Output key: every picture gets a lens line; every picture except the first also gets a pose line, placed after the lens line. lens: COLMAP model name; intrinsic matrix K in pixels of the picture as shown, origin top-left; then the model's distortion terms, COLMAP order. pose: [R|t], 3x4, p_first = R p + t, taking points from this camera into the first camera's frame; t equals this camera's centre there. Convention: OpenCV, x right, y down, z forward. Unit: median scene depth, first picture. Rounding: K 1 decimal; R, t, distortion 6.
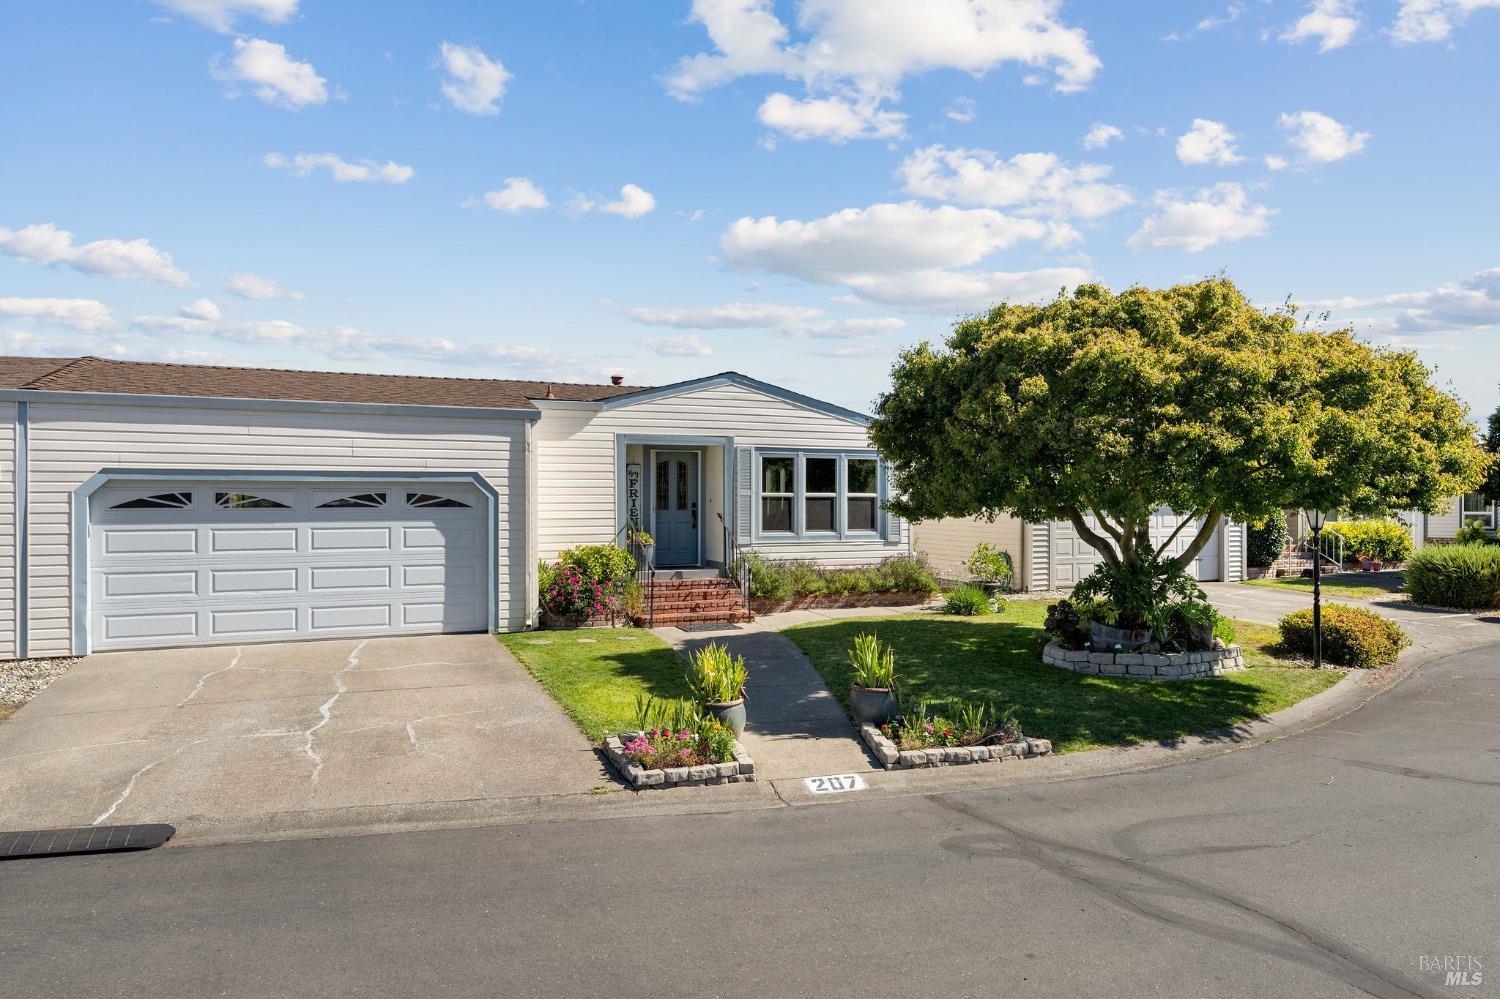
lens RADIAL K [[937.2, 0, 755.5], [0, 937.2, 504.3], [0, 0, 1]] dist [0.001282, 0.000340]
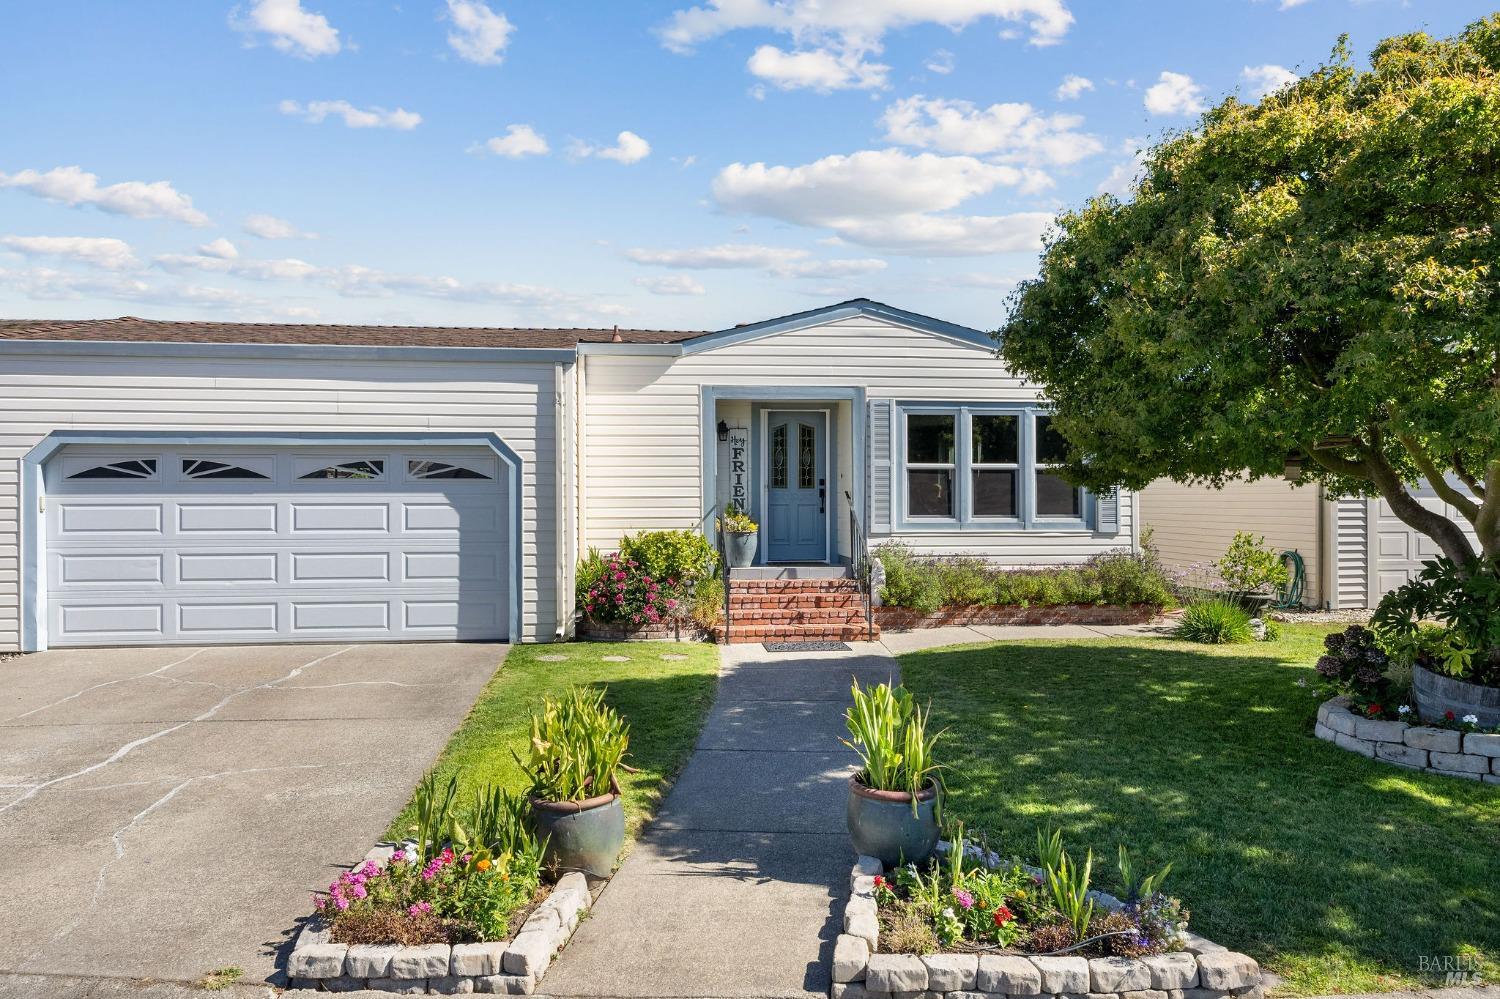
lens RADIAL K [[959.8, 0, 750.0], [0, 959.8, 499.5], [0, 0, 1]] dist [-0.000034, -0.000282]
pose [[0.956531, -0.004205, -0.291602, 0.128463], [0.001227, 0.999945, -0.010397, 0.028063], [0.291630, 0.009587, 0.956483, 0.298631]]
